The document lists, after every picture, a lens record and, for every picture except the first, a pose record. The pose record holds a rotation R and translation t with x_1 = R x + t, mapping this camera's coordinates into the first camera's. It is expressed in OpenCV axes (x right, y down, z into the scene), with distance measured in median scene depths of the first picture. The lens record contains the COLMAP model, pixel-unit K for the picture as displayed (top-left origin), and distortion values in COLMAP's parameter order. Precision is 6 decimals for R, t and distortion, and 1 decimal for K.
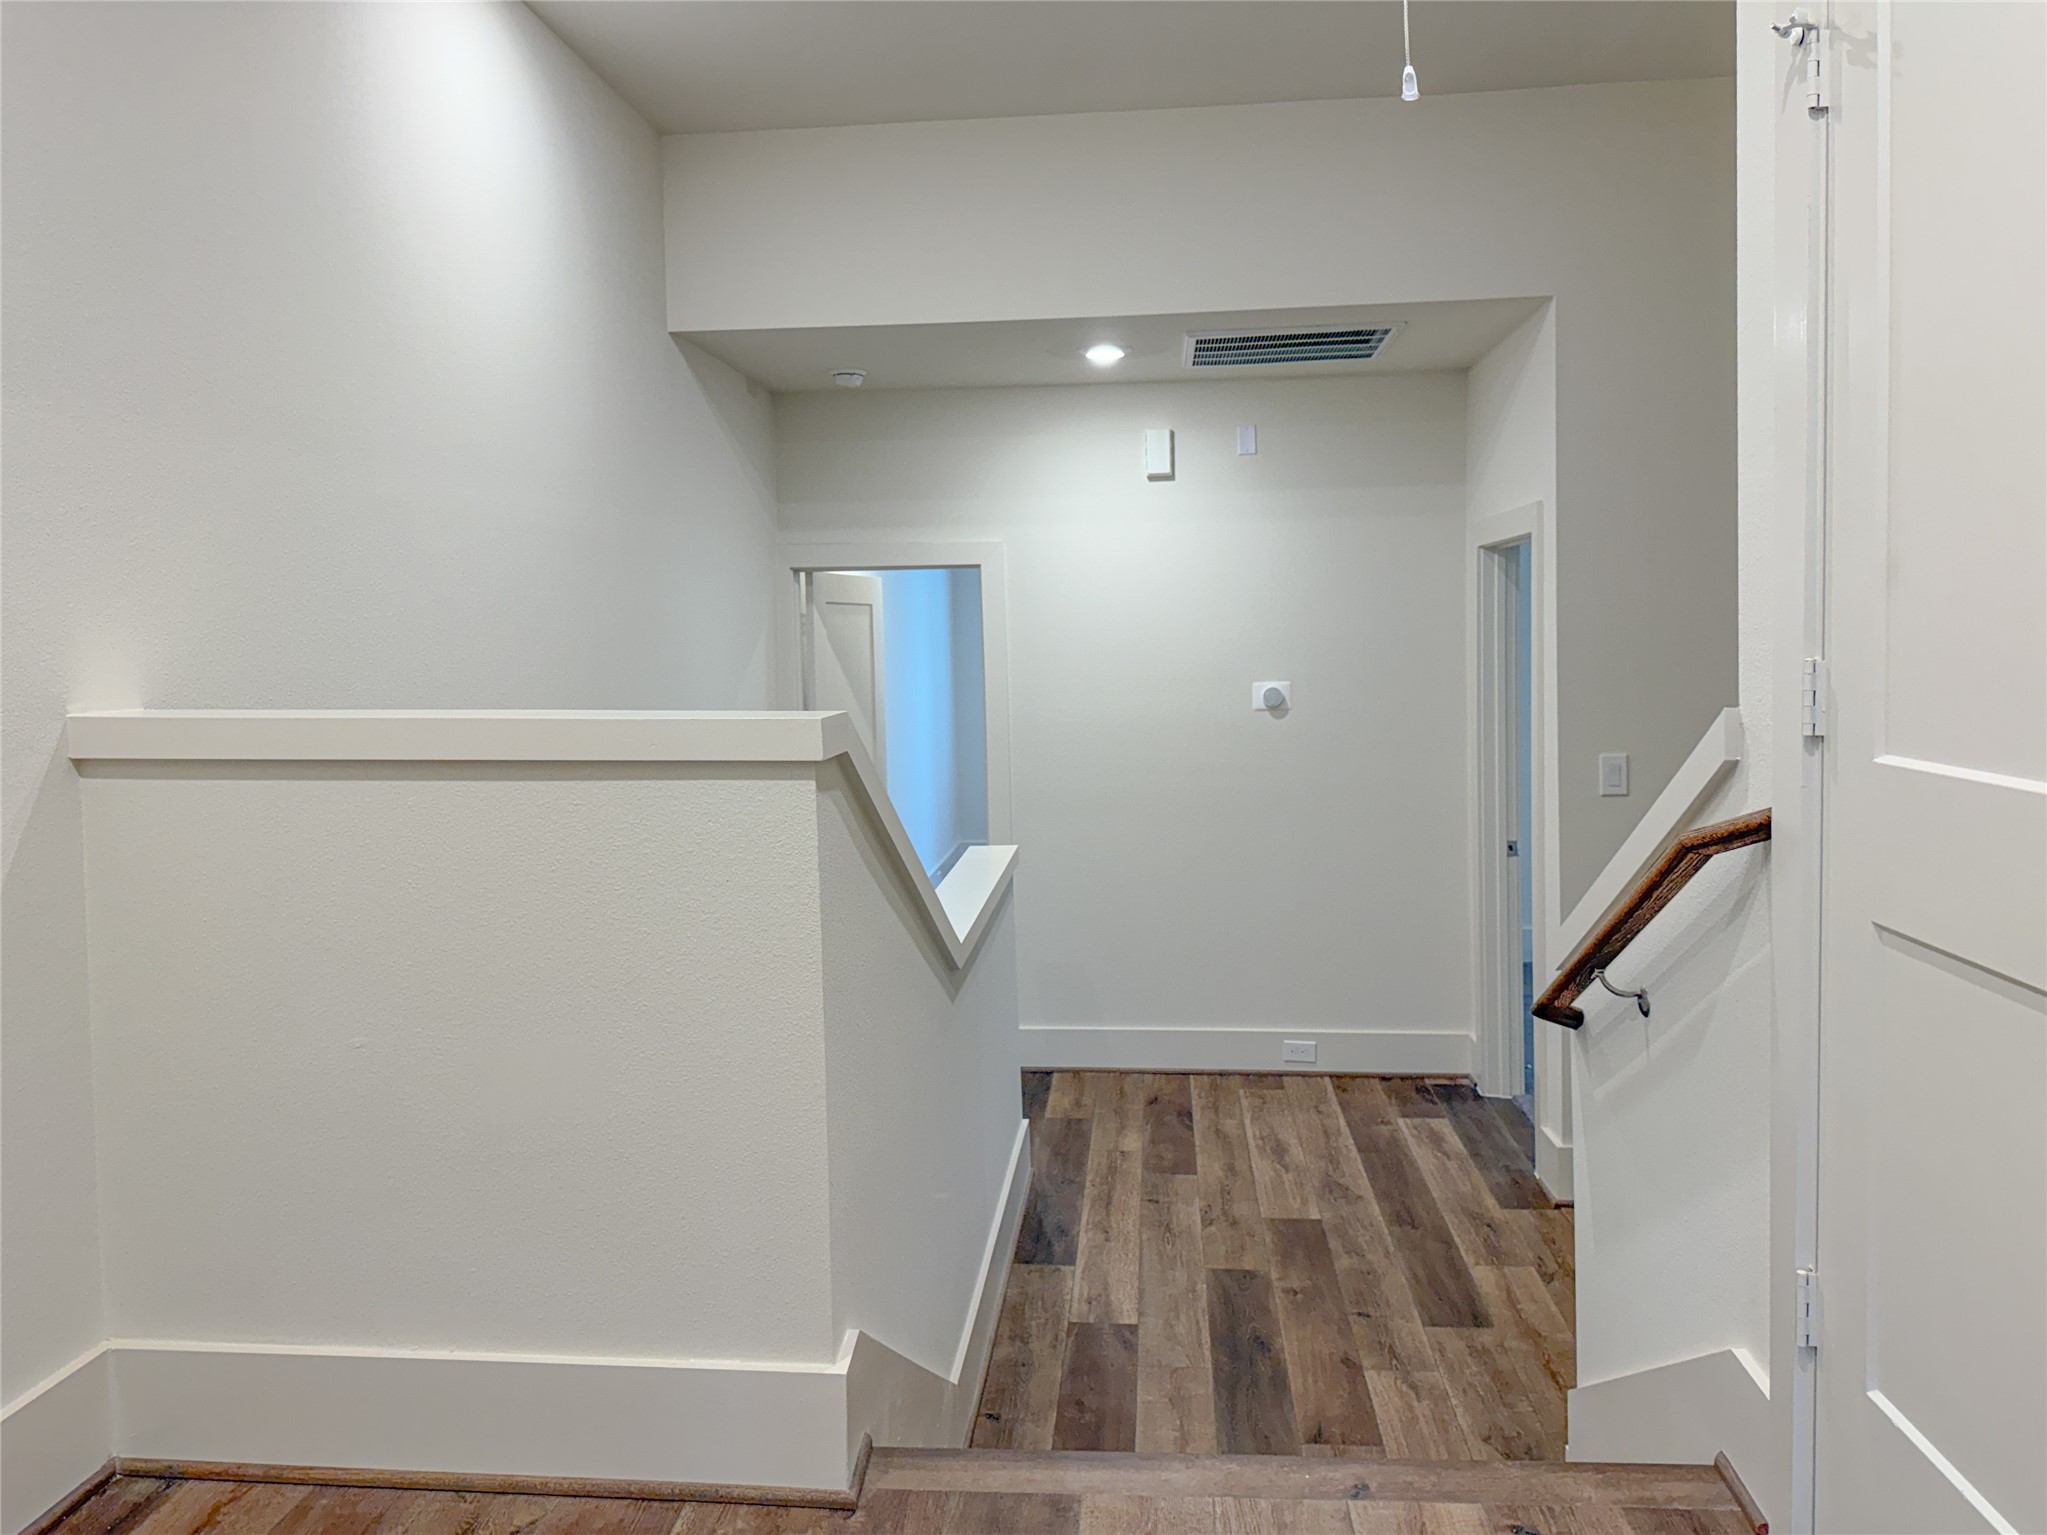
lens RADIAL K [[1440.7, 0, 1022.4], [0, 1440.7, 762.7], [0, 0, 1]] dist [0.075456, -0.084155]
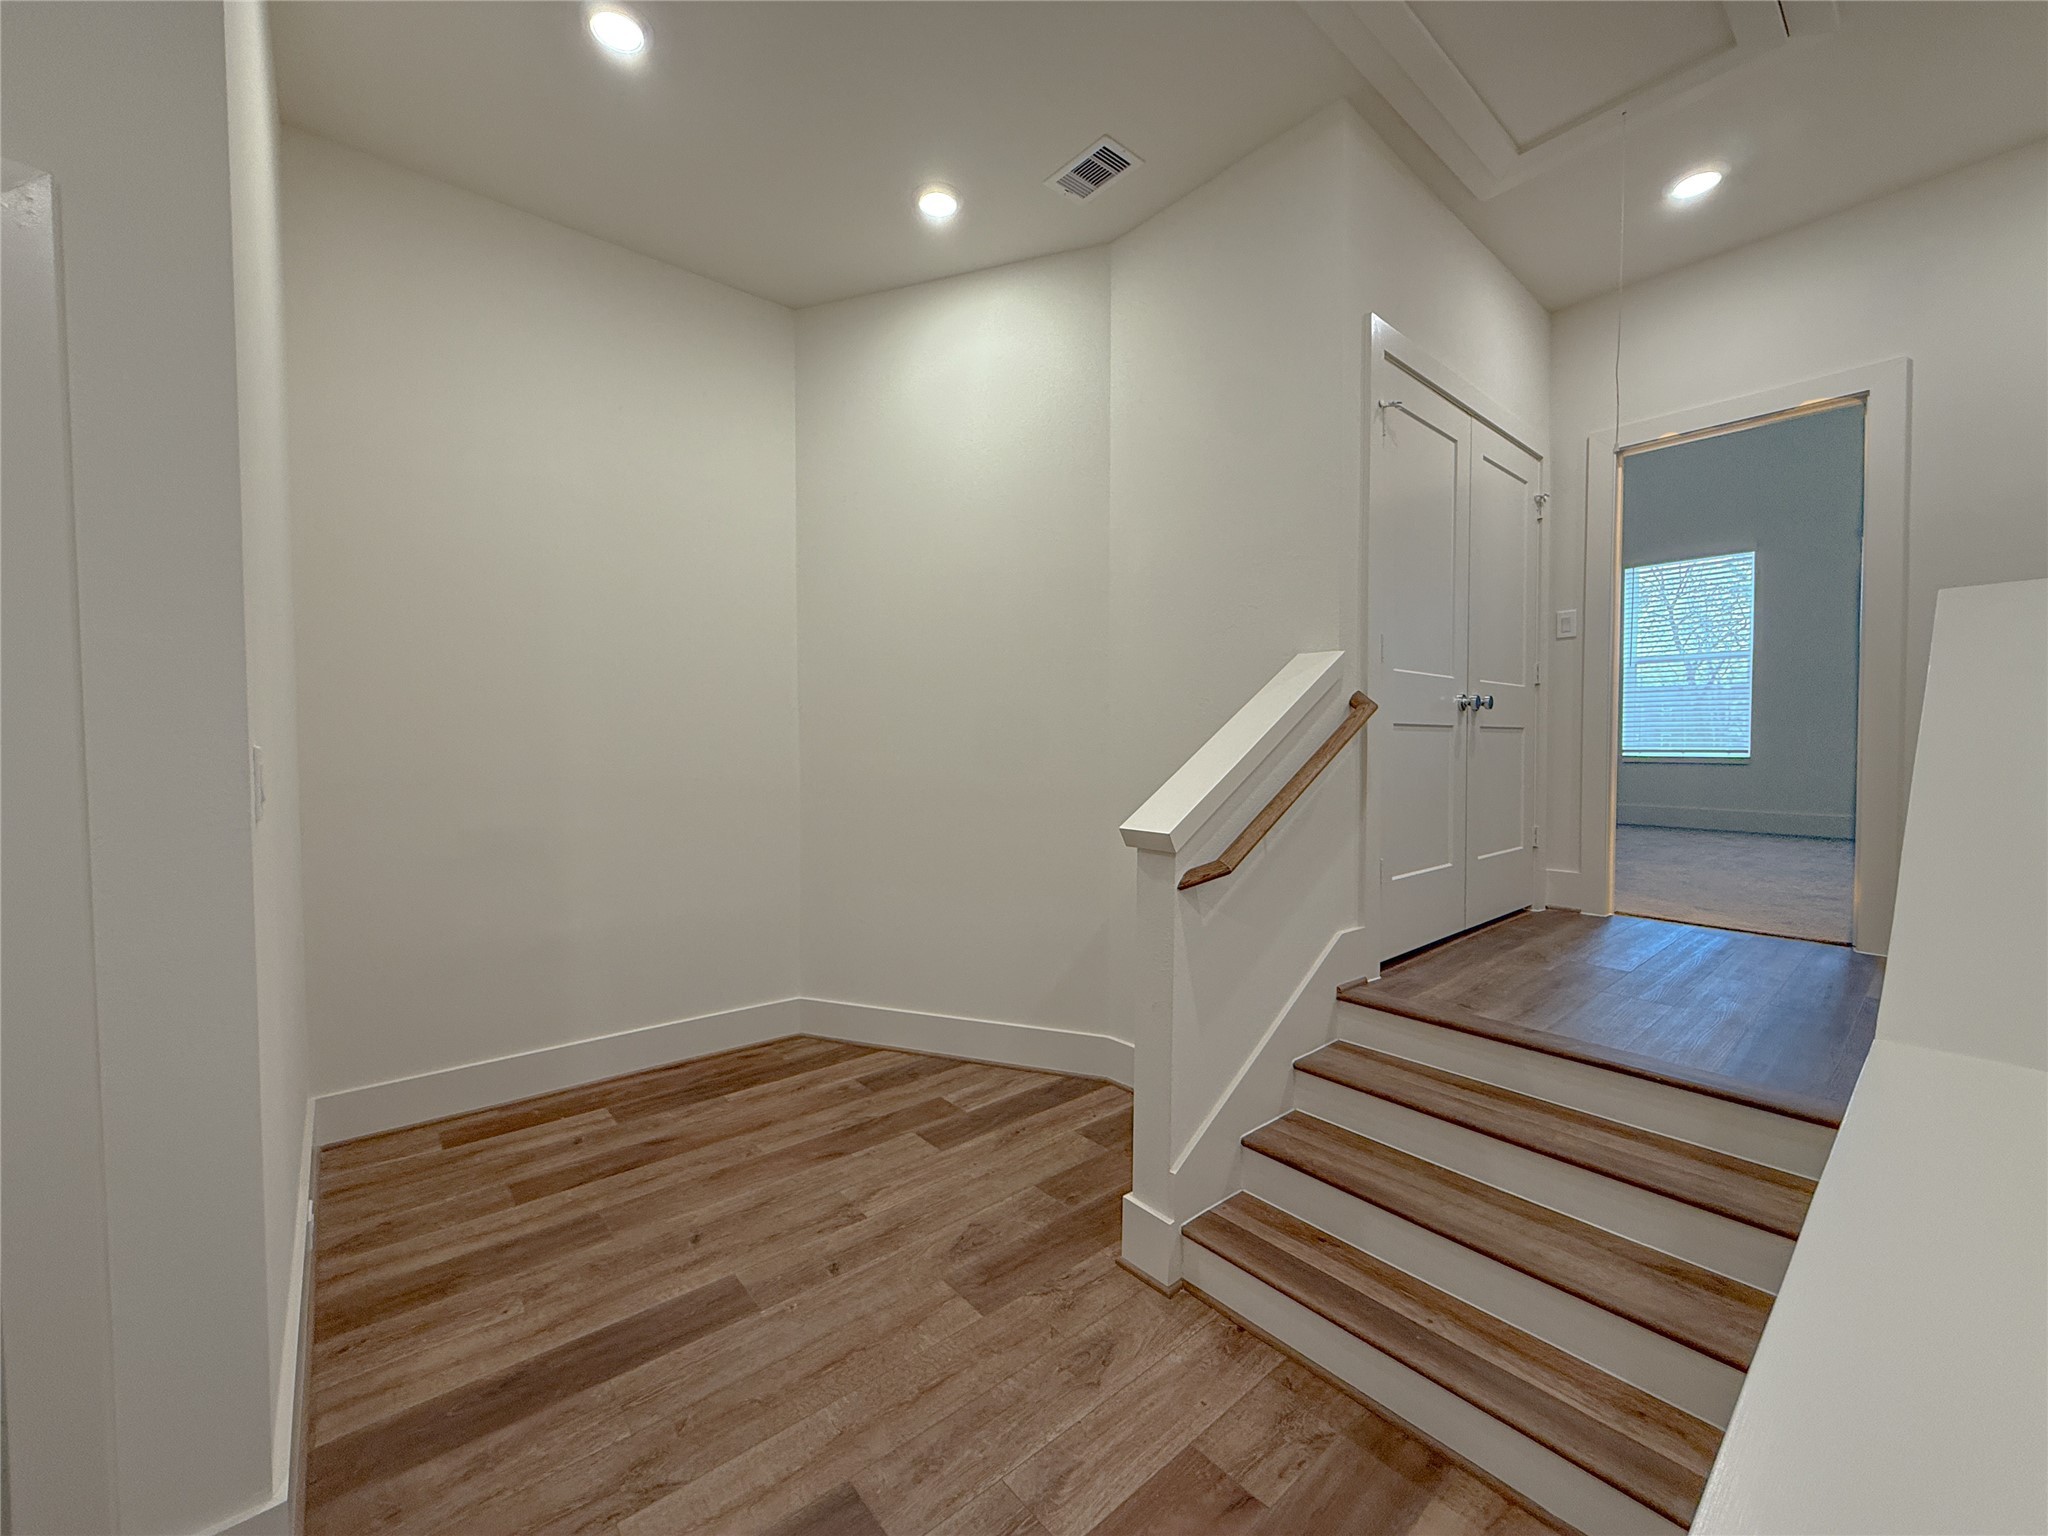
lens RADIAL K [[822.8, 0, 1026.4], [0, 822.8, 765.9], [0, 0, 1]] dist [0.011512, -0.001032]
pose [[-0.714603, 0.004132, 0.699518, -0.038194], [0.075425, 0.994608, 0.071177, 0.006607], [-0.695452, 0.103624, -0.711062, 1.327264]]
